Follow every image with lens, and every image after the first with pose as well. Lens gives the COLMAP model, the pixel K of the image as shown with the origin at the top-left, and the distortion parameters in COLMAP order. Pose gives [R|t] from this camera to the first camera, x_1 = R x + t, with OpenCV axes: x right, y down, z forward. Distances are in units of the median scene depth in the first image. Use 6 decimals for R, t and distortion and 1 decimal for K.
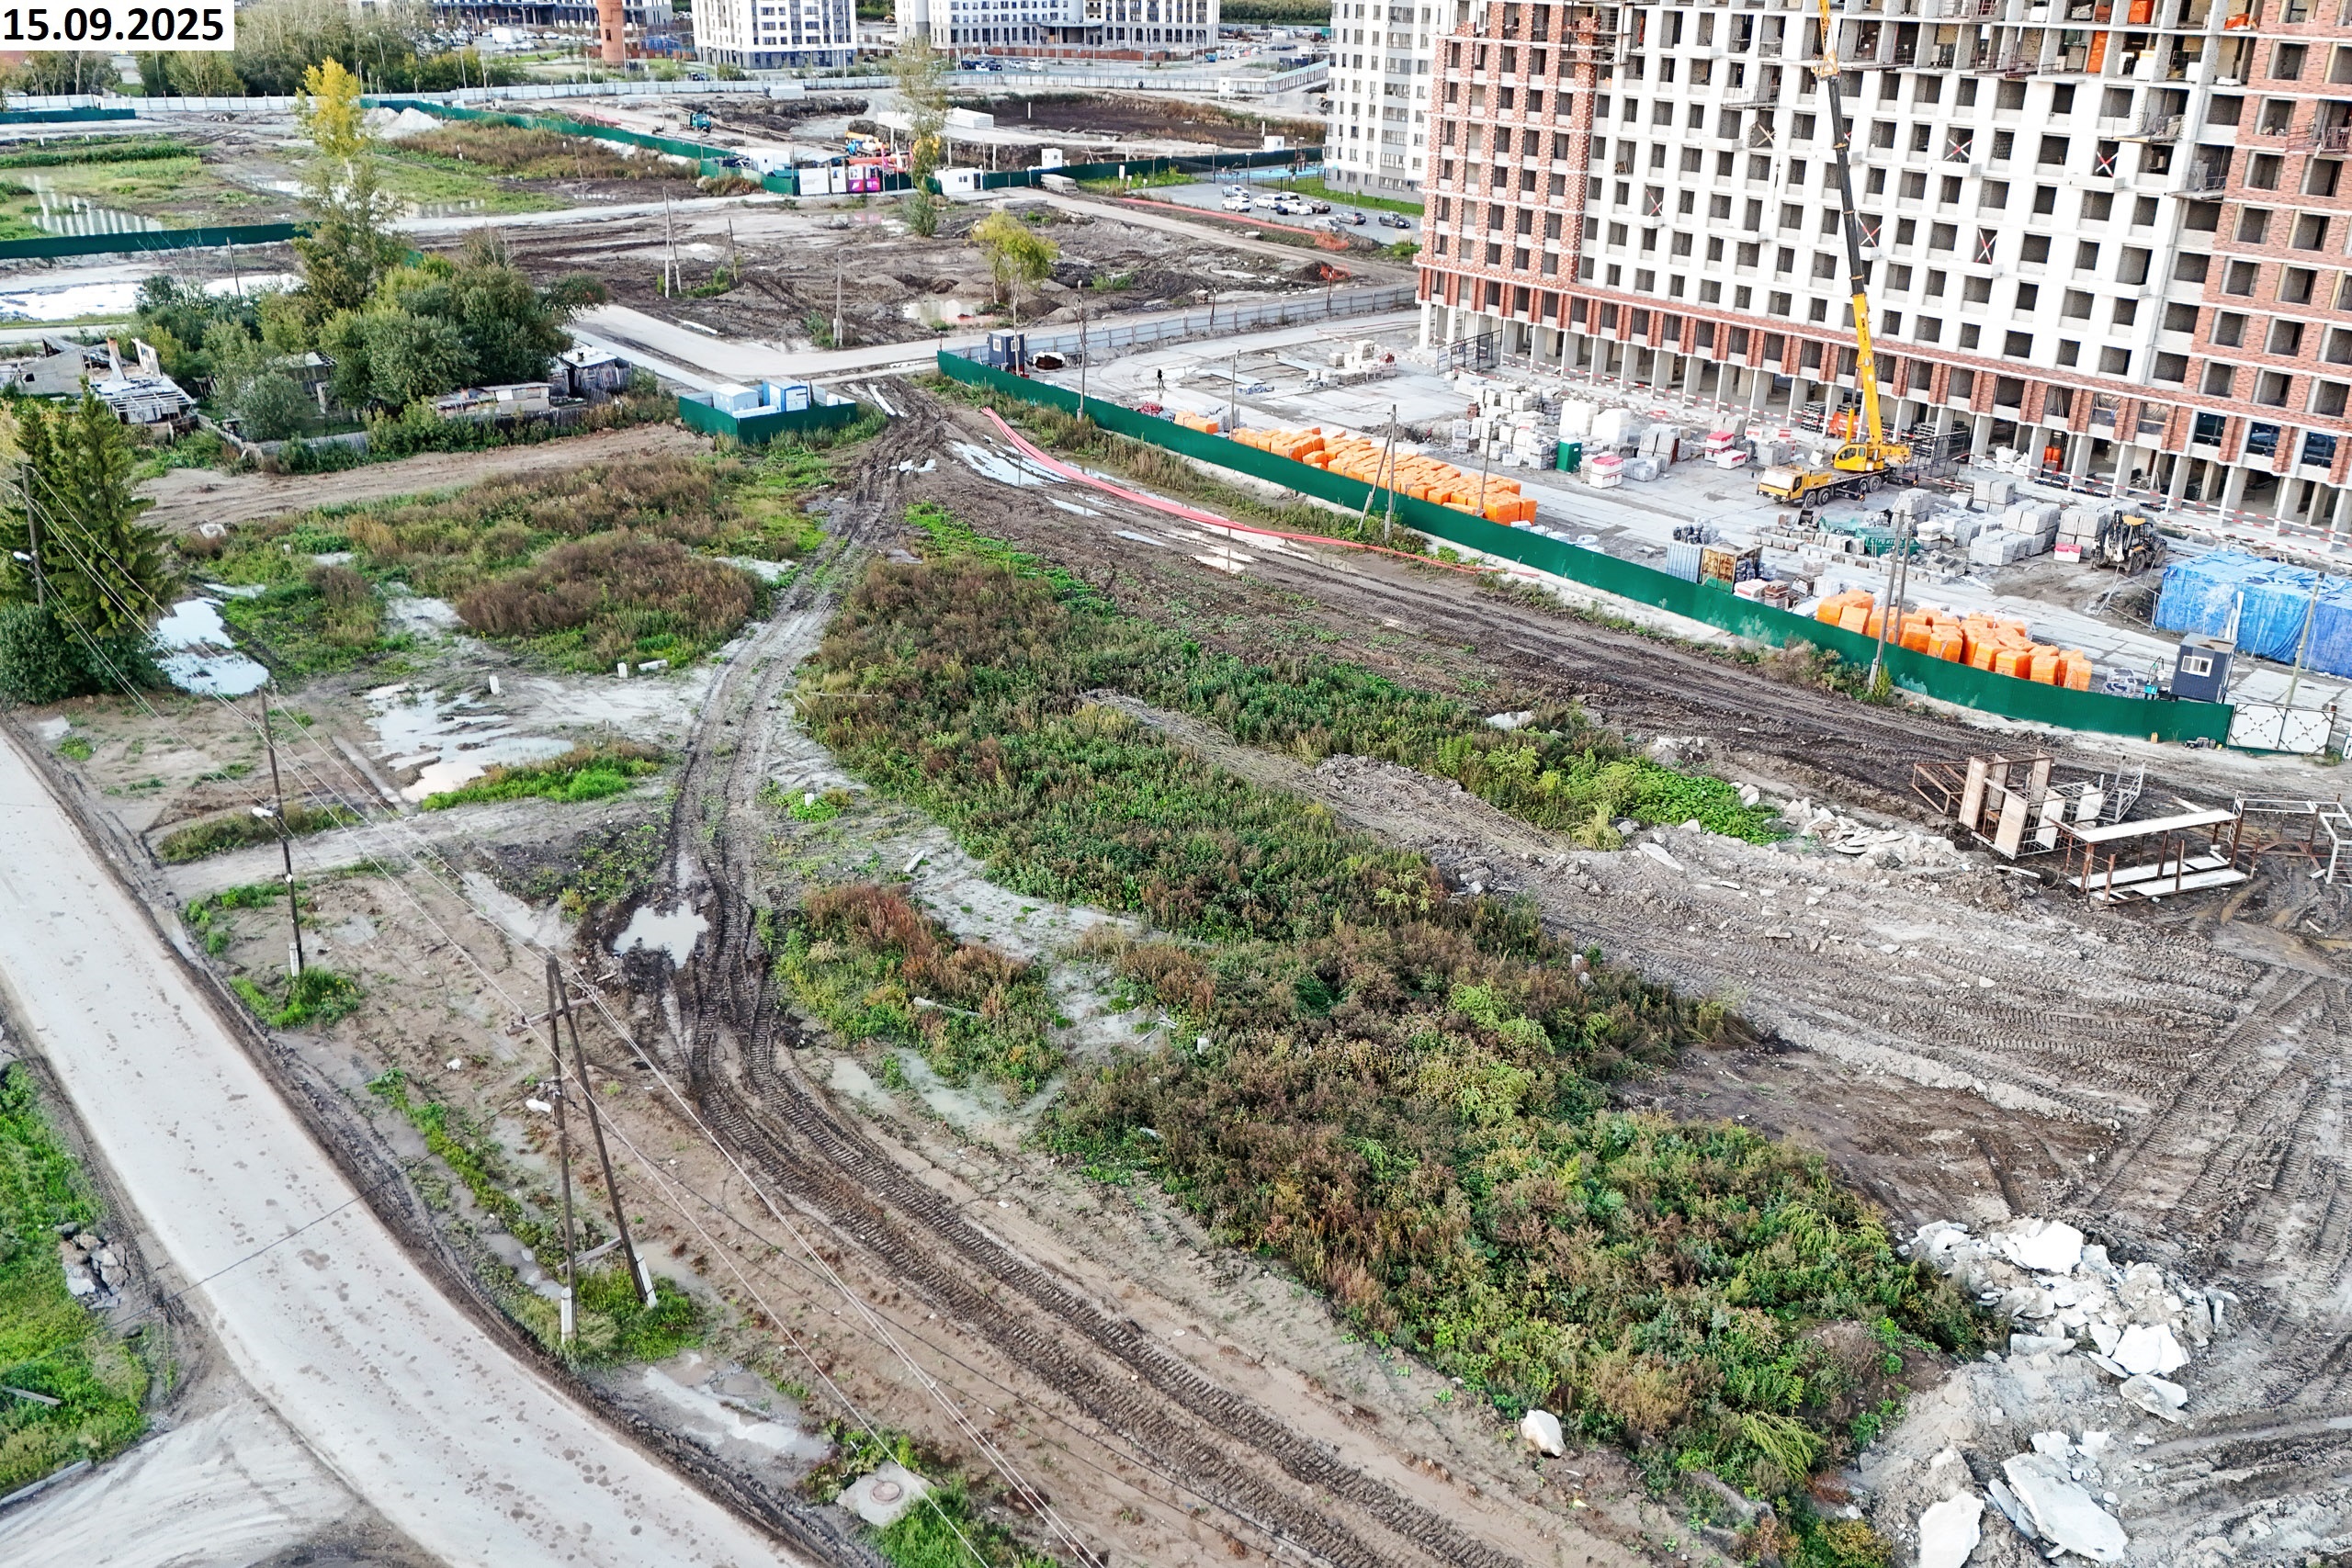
lens RADIAL K [[2223.5, 0, 1171.5], [0, 2223.5, 794.2], [0, 0, 1]] dist [0.014456, 0.000000]
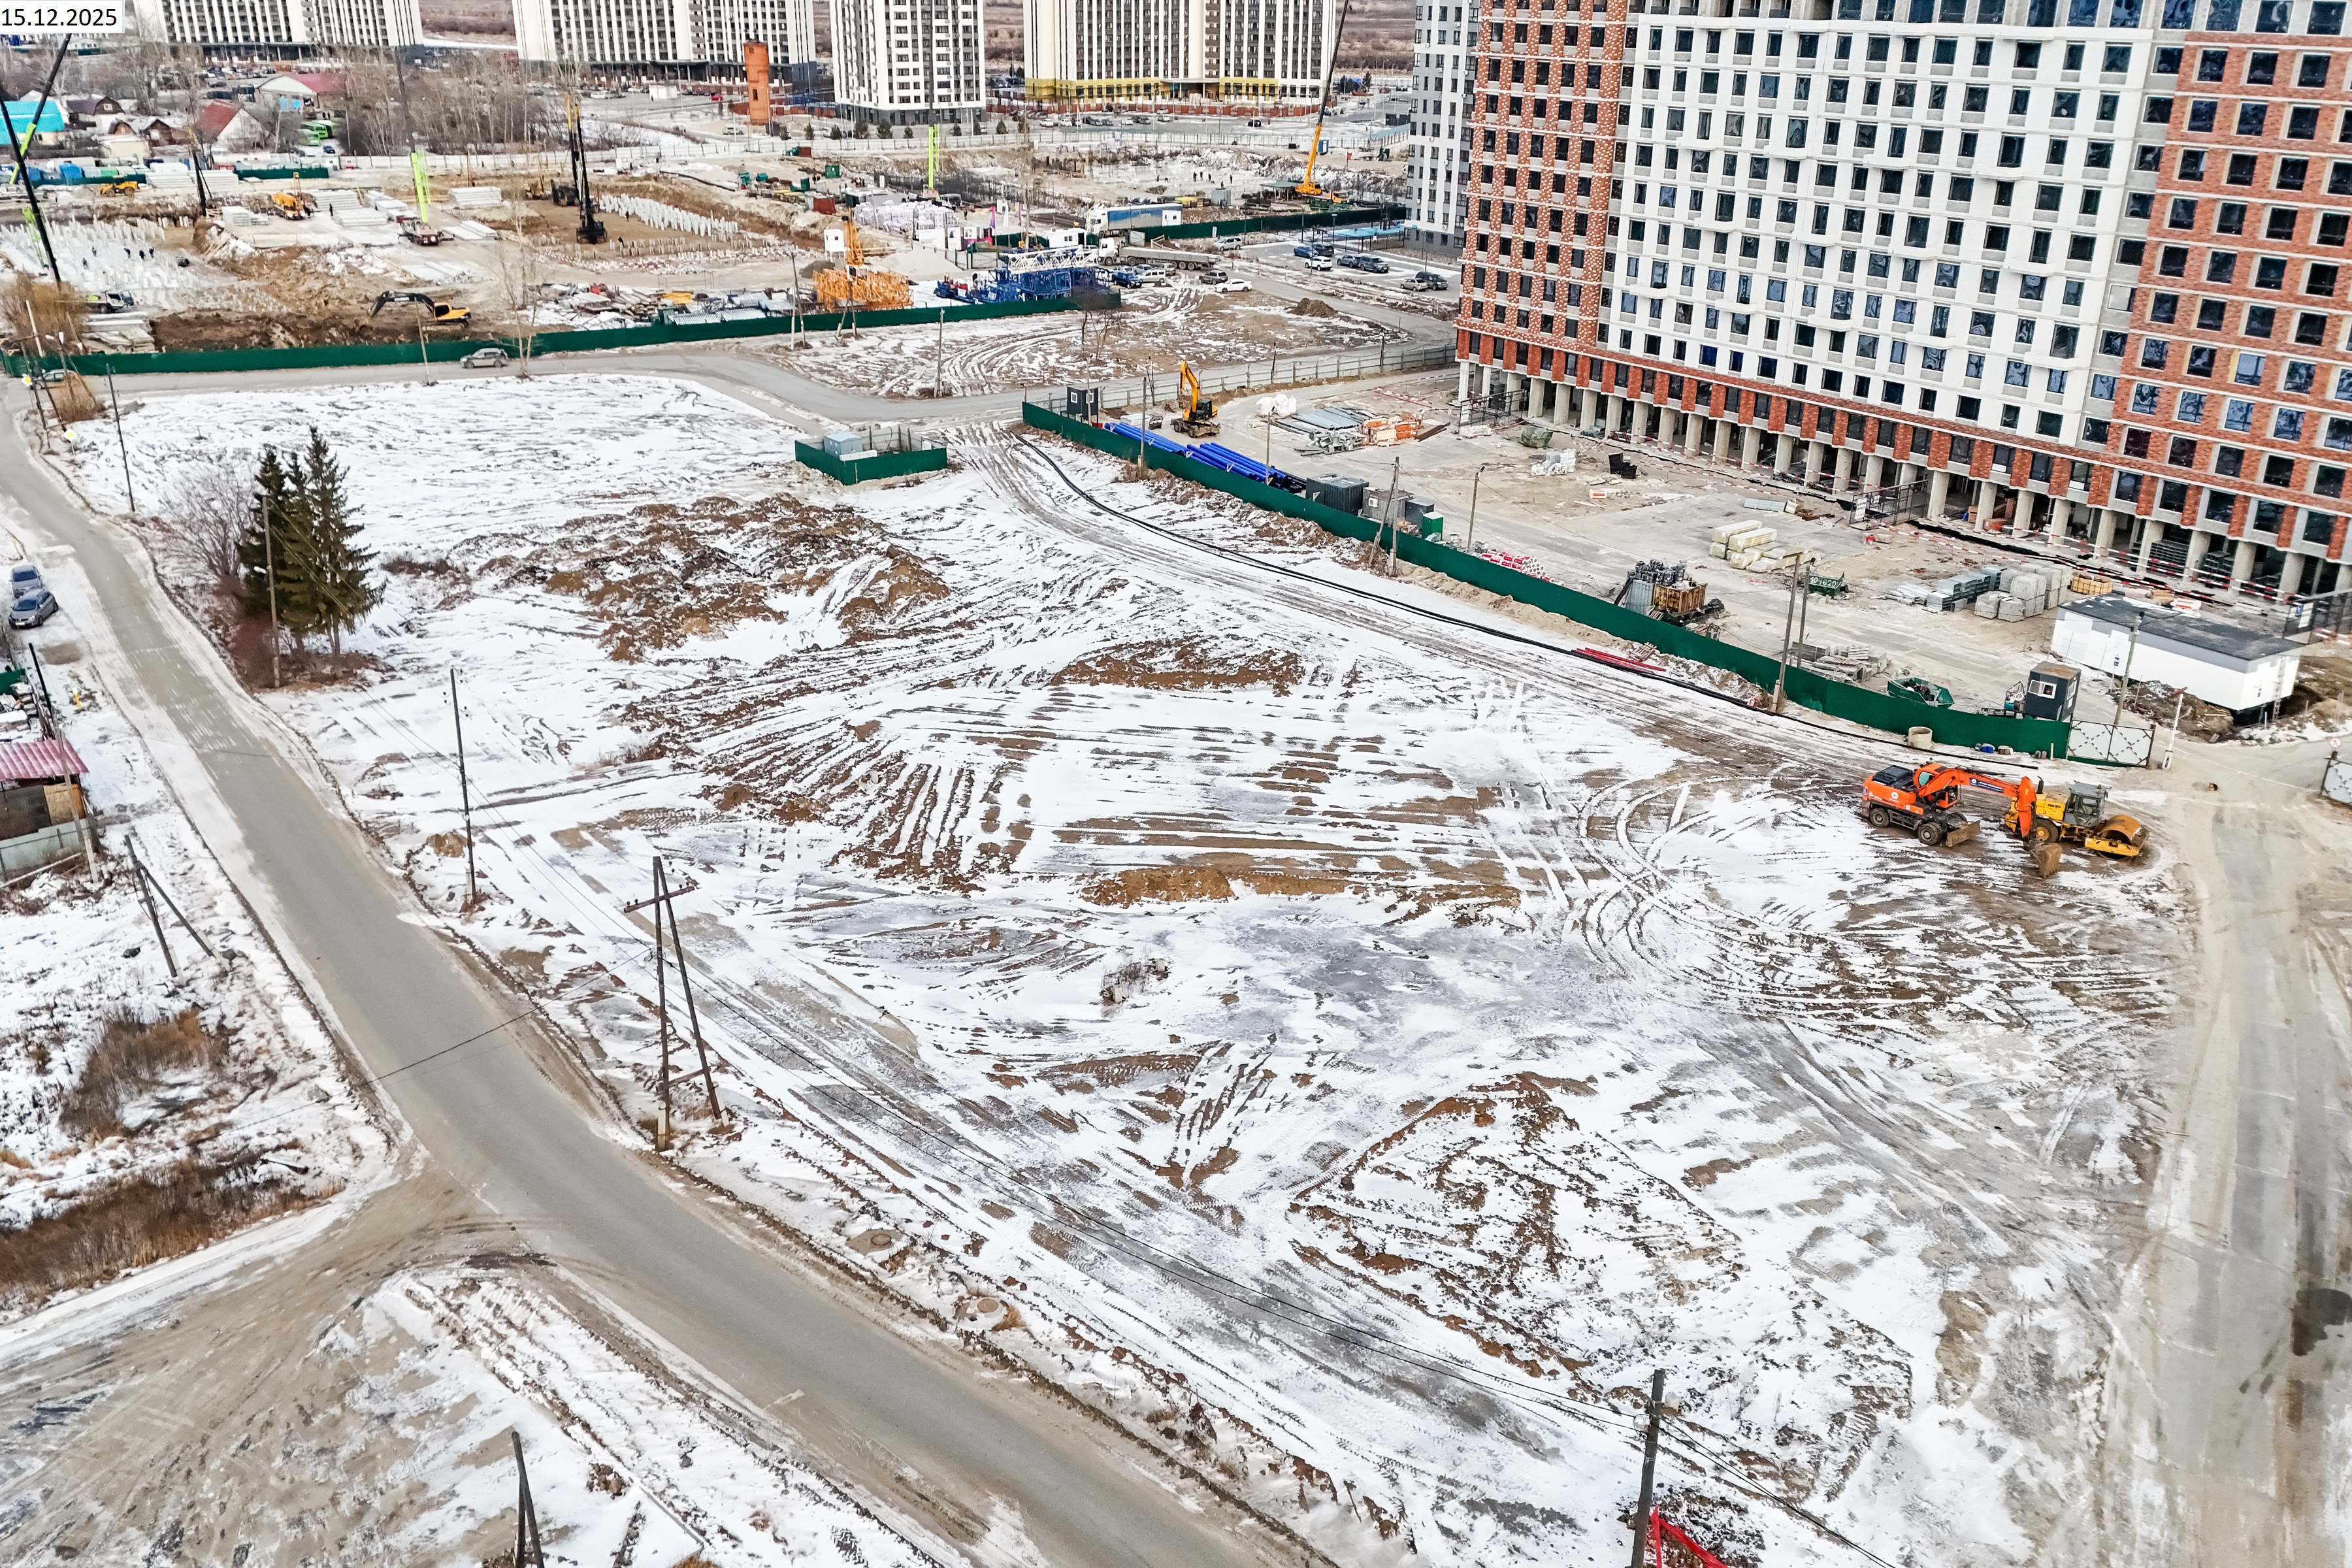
lens RADIAL K [[2223.7, 0, 1178.3], [0, 2223.7, 797.1], [0, 0, 1]] dist [0.014456, 0.000000]
pose [[0.998163, 0.020751, -0.056927, 0.042336], [-0.021434, 0.999705, -0.011407, 0.014121], [0.056674, 0.012606, 0.998313, -0.126168]]
